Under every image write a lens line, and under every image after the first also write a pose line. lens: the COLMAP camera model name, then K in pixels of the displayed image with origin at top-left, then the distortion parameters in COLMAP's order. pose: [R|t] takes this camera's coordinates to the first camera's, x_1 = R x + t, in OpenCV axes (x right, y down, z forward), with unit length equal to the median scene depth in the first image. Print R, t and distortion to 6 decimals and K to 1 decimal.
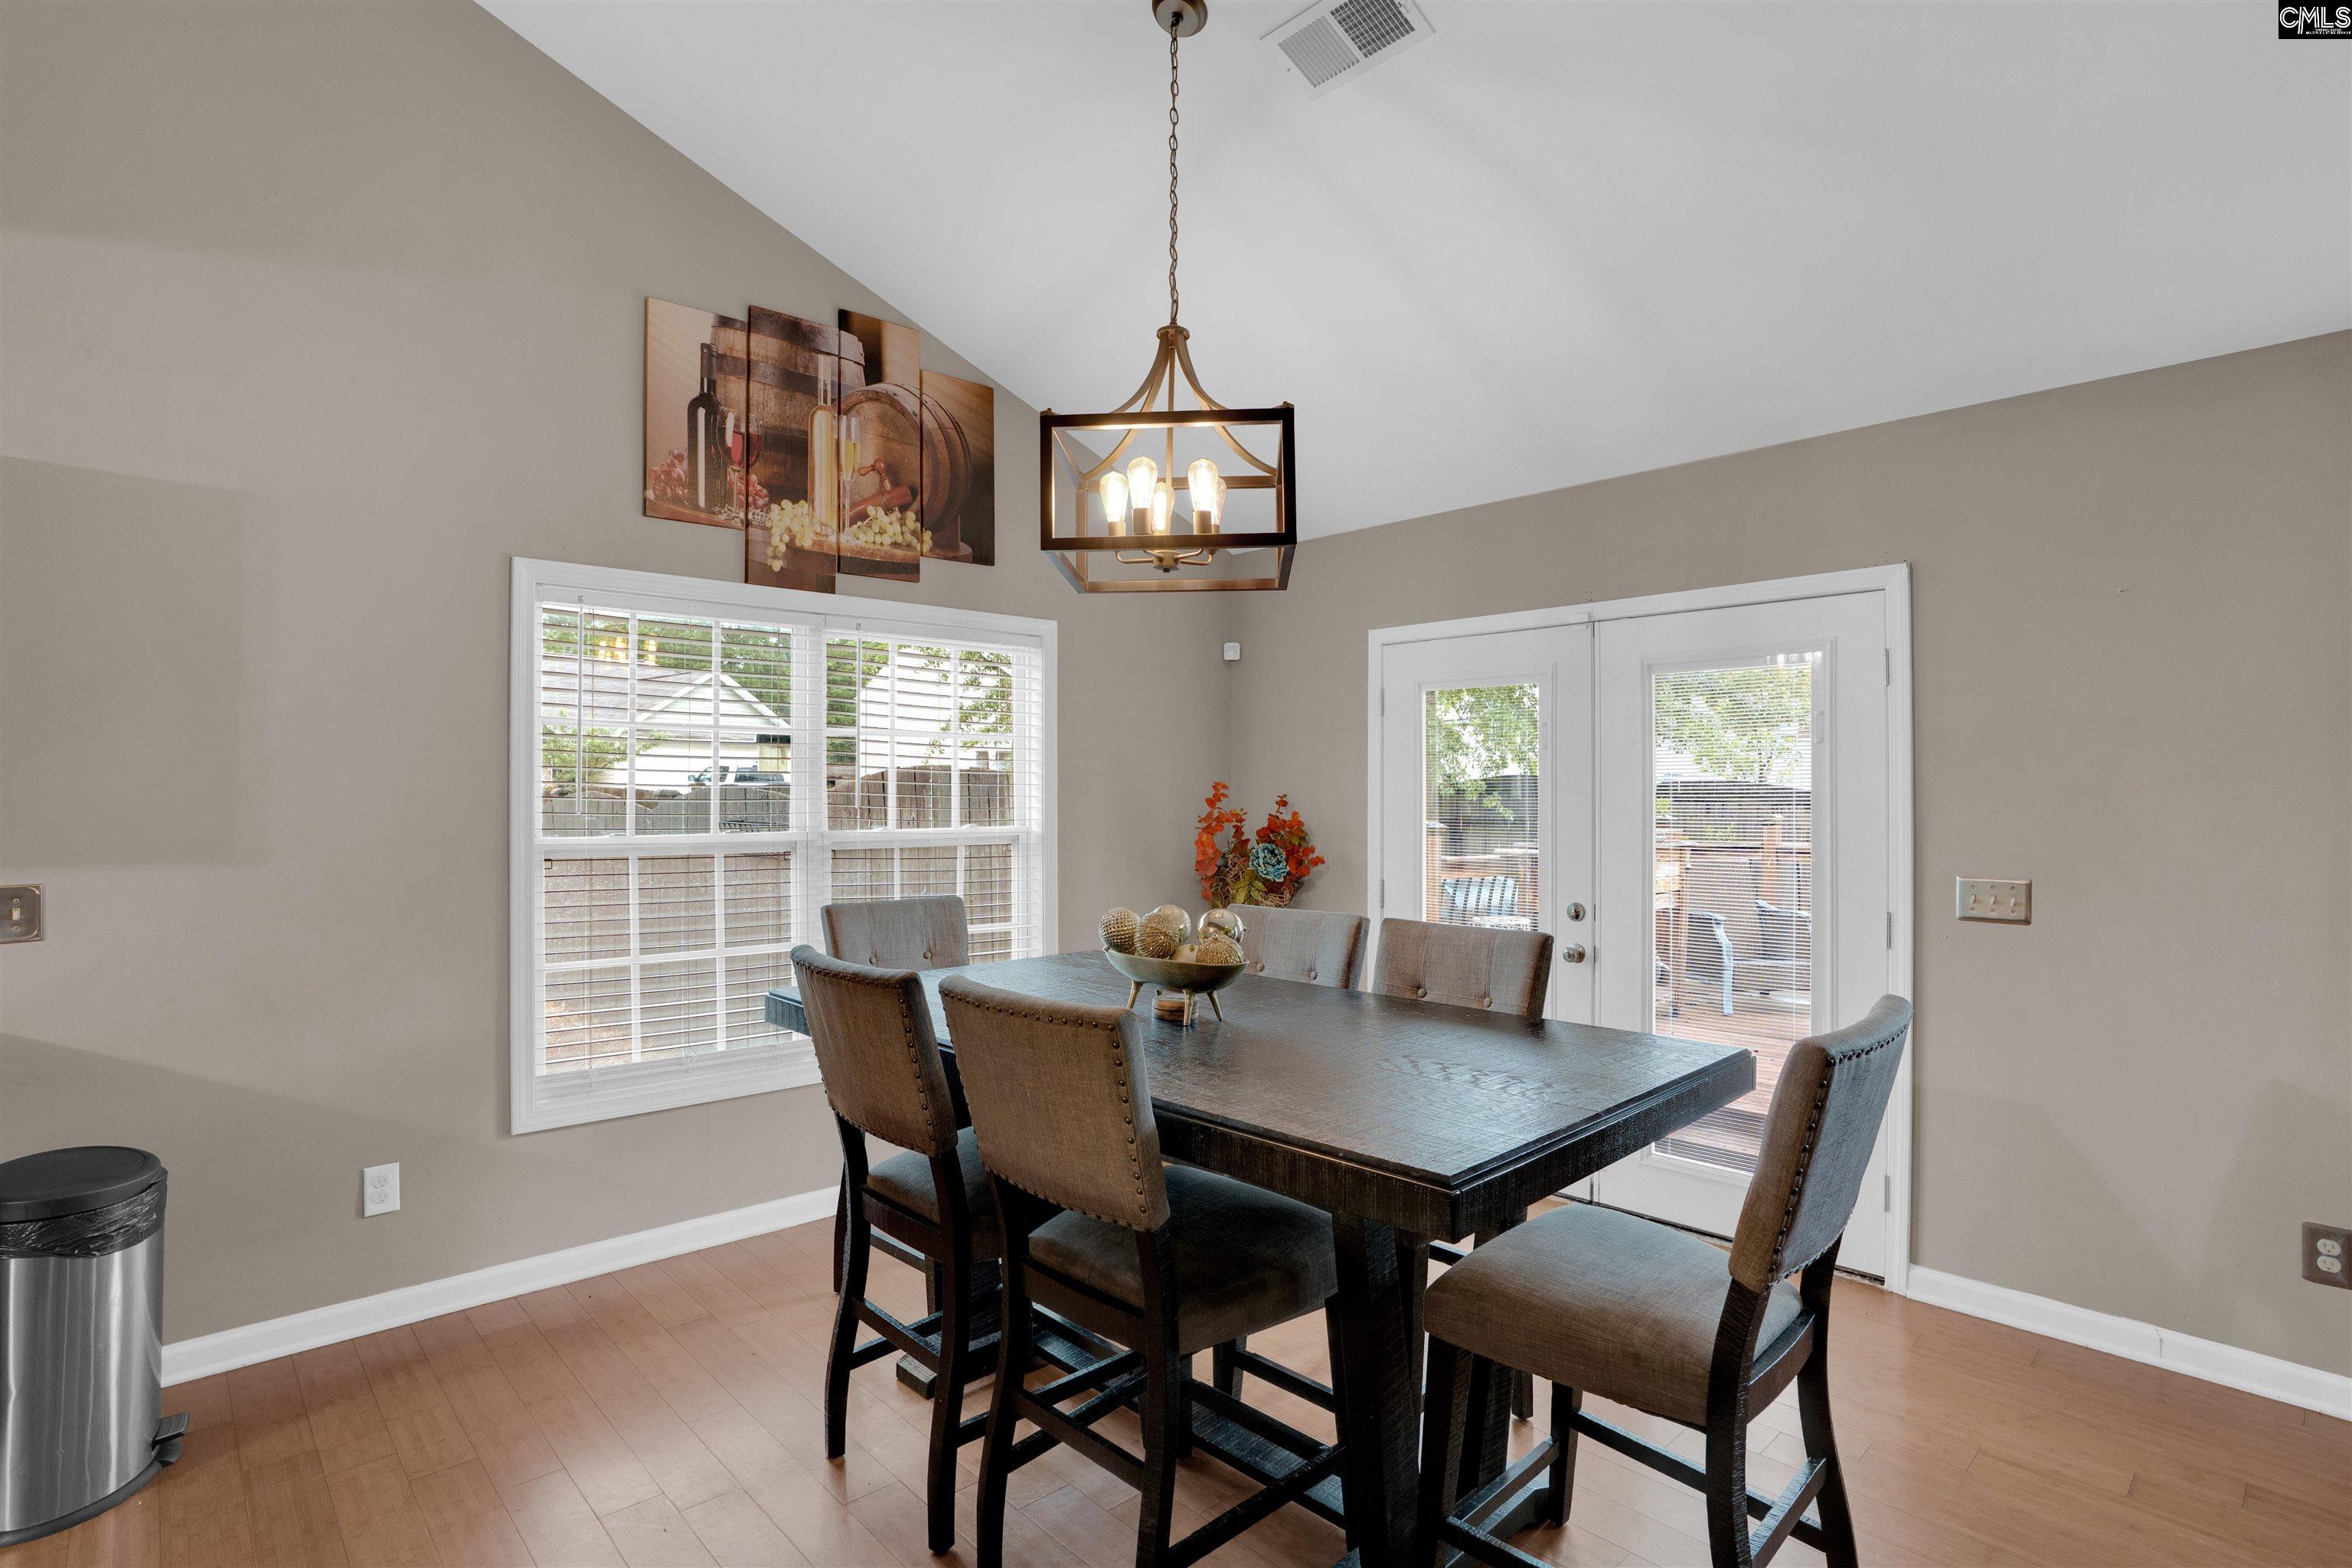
lens RADIAL K [[1200.9, 0, 1139.1], [0, 1200.9, 768.8], [0, 0, 1]] dist [-0.070281, 0.039977]
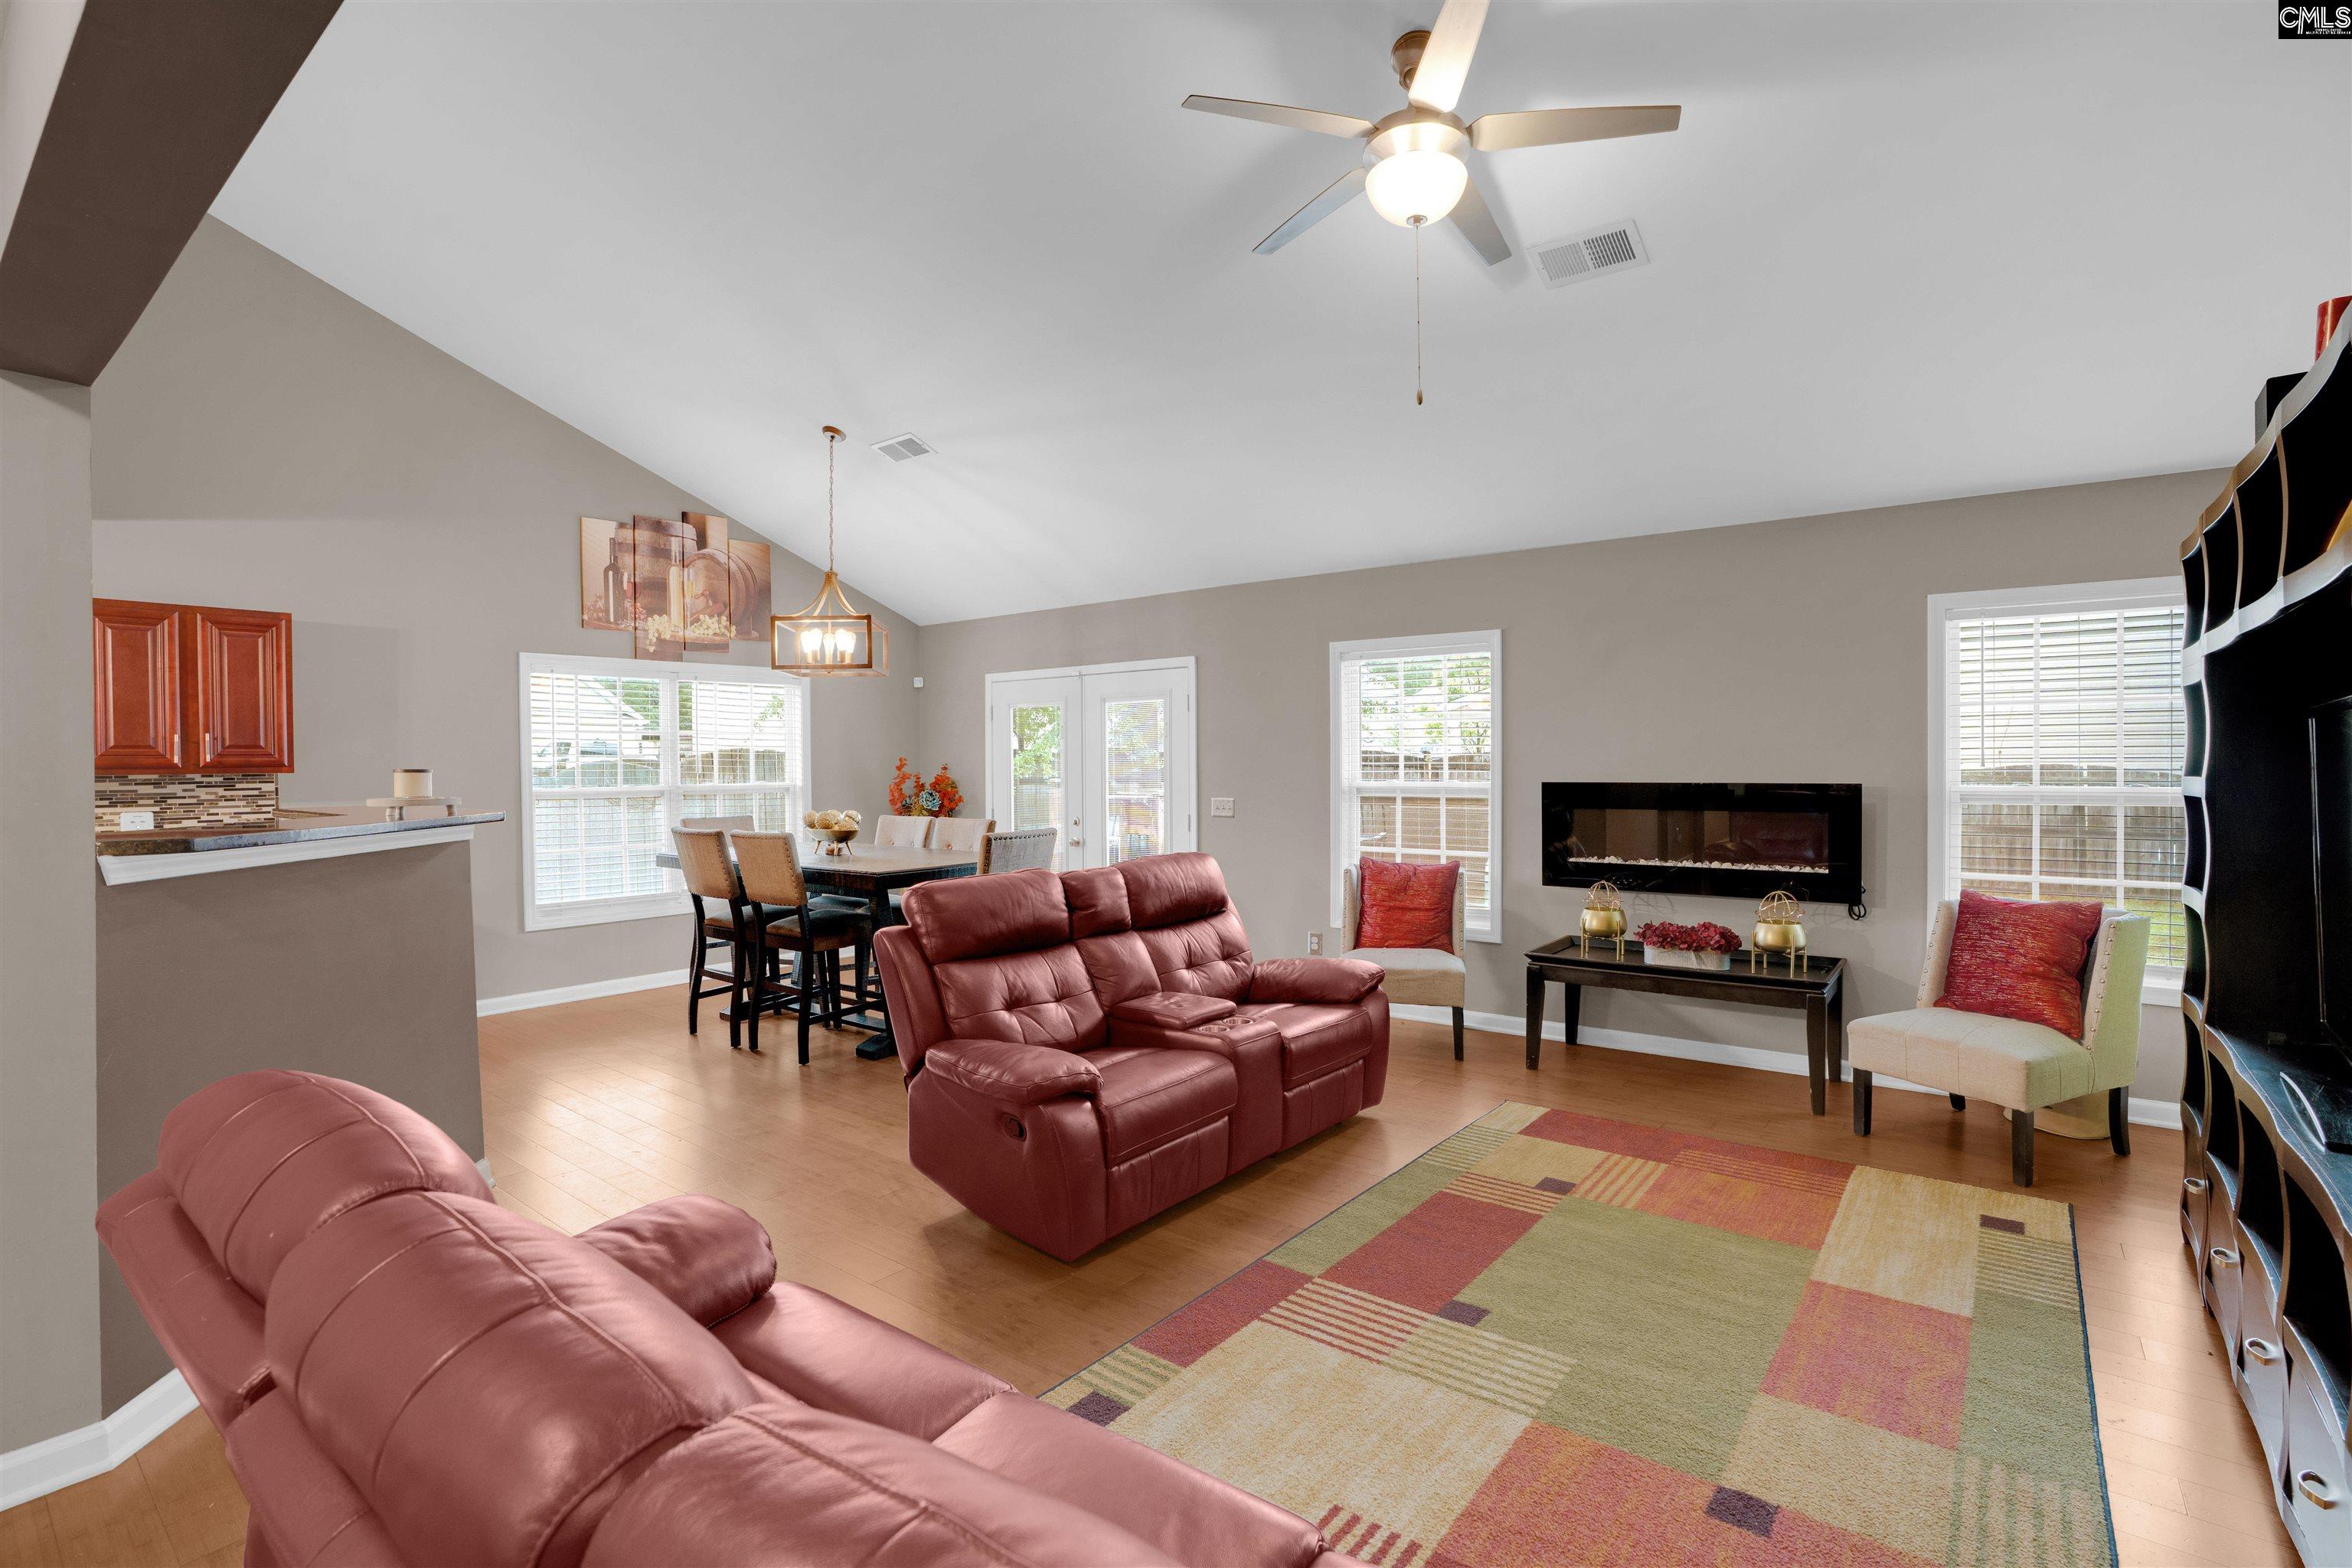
lens RADIAL K [[1080.4, 0, 1179.1], [0, 1080.4, 768.3], [0, 0, 1]] dist [-0.063032, 0.026251]
pose [[0.980704, -0.011174, 0.195178, 0.198413], [0.005757, 0.999583, 0.028298, -0.018353], [-0.195413, -0.026628, 0.980359, -0.872449]]
